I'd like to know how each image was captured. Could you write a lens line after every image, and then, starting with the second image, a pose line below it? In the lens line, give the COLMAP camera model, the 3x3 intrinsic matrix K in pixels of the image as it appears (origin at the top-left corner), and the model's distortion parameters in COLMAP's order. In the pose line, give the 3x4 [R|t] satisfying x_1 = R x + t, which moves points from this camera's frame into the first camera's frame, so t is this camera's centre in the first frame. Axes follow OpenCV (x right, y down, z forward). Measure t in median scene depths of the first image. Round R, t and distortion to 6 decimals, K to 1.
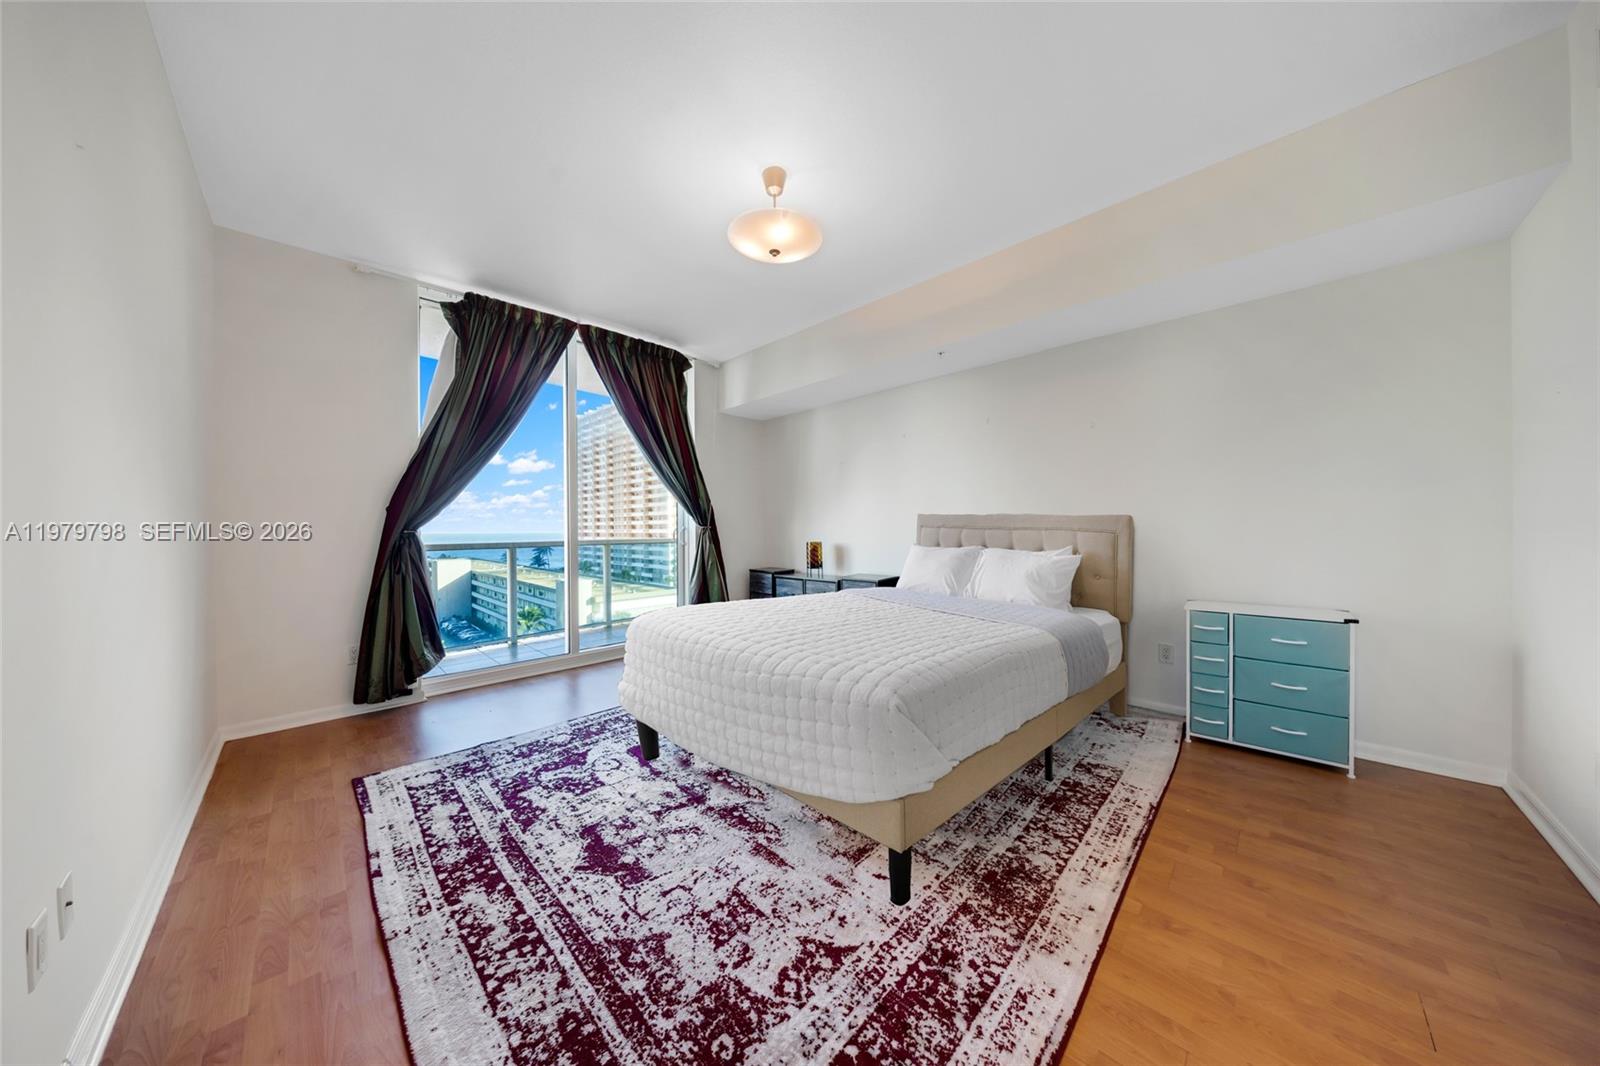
lens RADIAL K [[497.5, 0, 796.8], [0, 497.5, 529.5], [0, 0, 1]] dist [-0.018059, 0.003321]
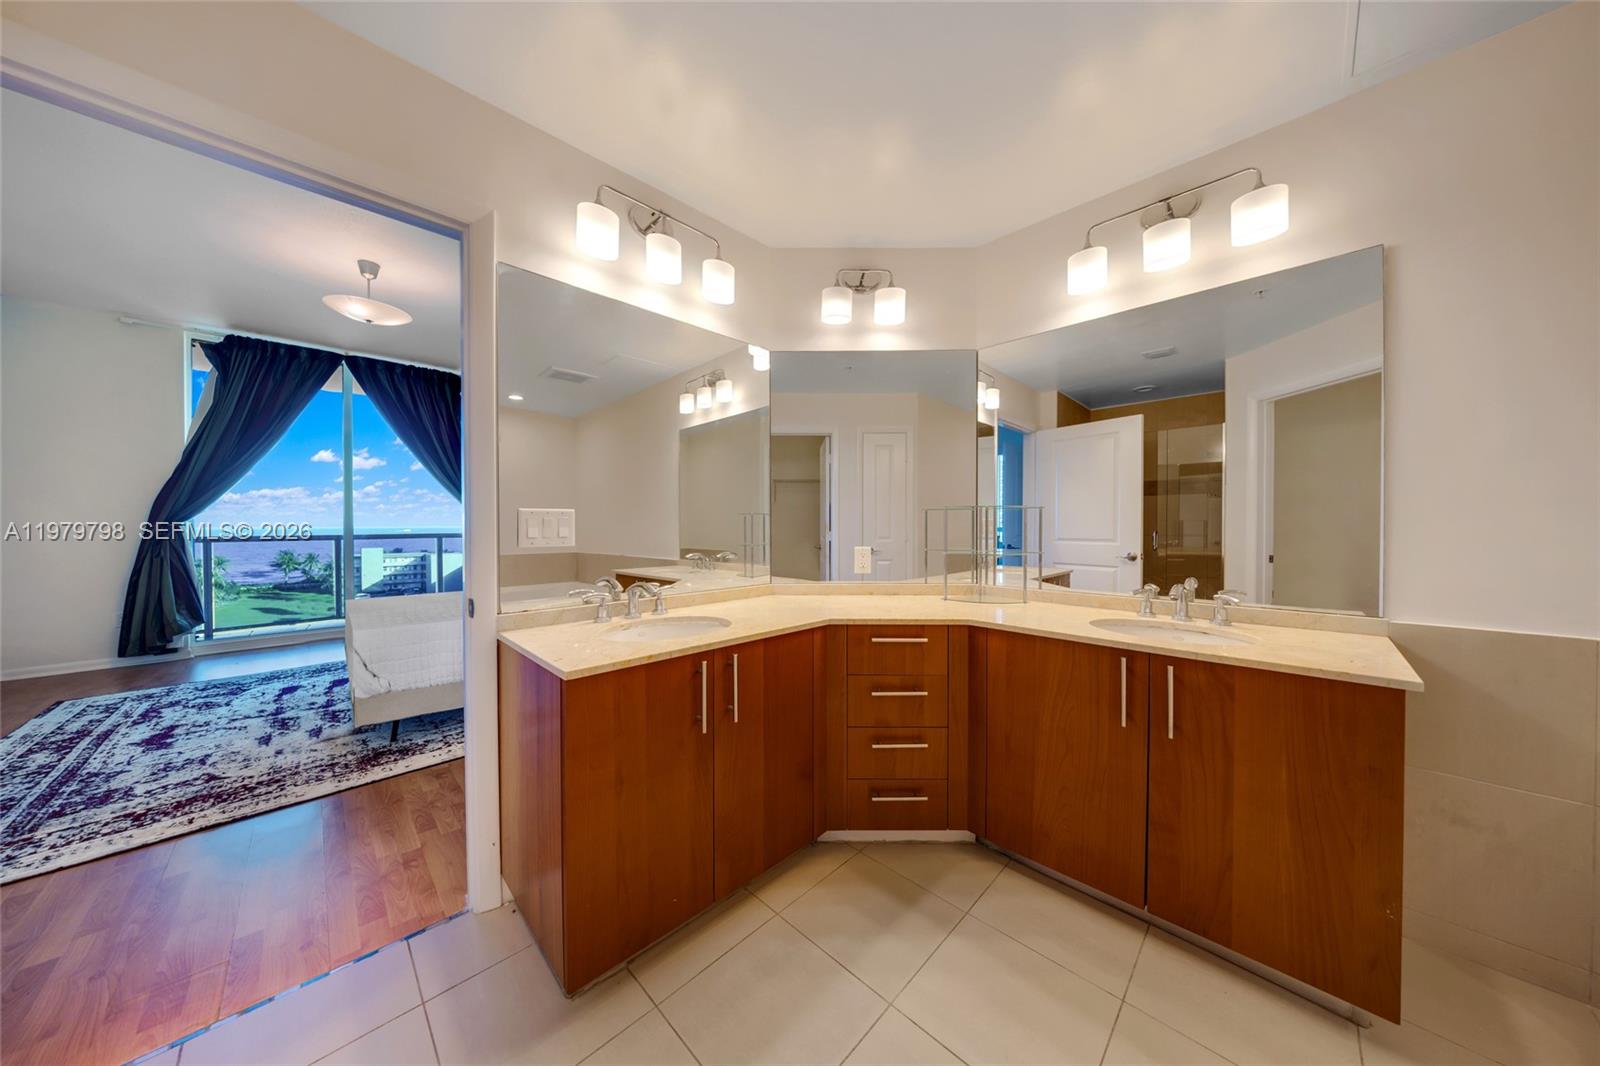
lens RADIAL K [[497.5, 0, 796.8], [0, 497.5, 529.5], [0, 0, 1]] dist [-0.018059, 0.003321]
pose [[0.999961, 0.008531, -0.002059, 1.843974], [-0.008511, 0.999918, 0.009547, -0.019935], [0.002140, -0.009529, 0.999952, -0.577749]]
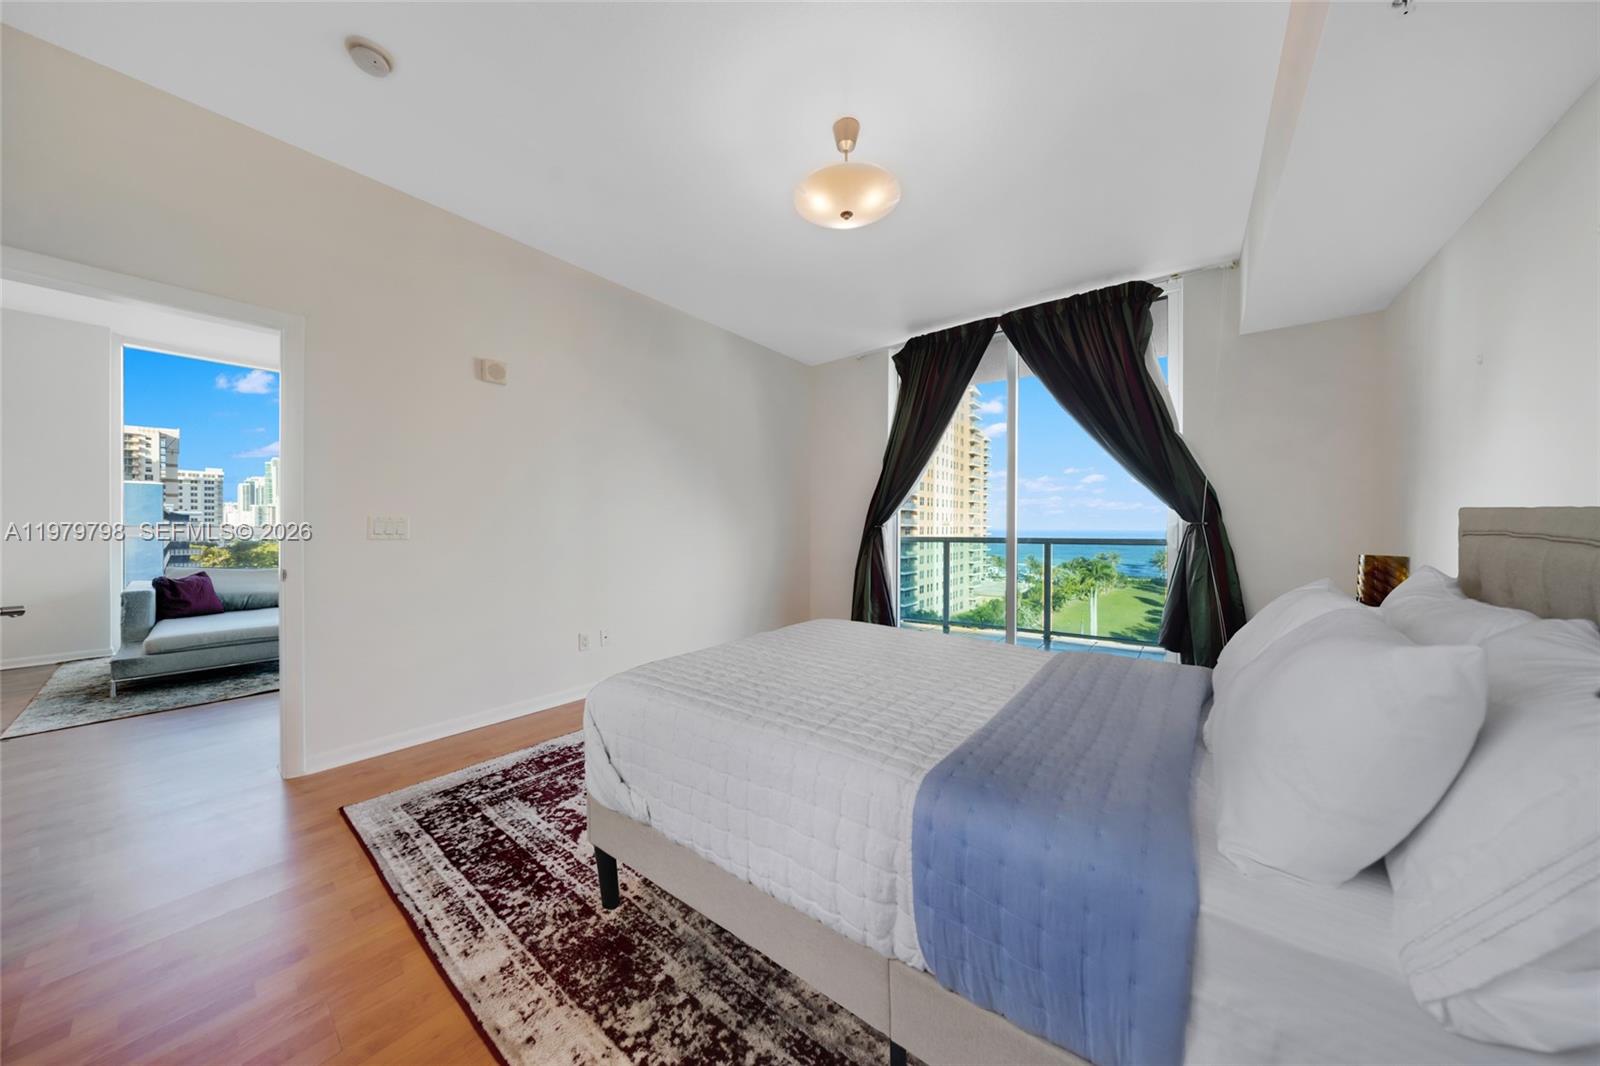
lens RADIAL K [[497.5, 0, 796.8], [0, 497.5, 529.5], [0, 0, 1]] dist [-0.018059, 0.003321]
pose [[0.112948, 0.015797, -0.993475, 1.357749], [-0.004382, 0.999872, 0.015401, -0.014262], [0.993591, 0.002614, 0.113003, 1.304846]]
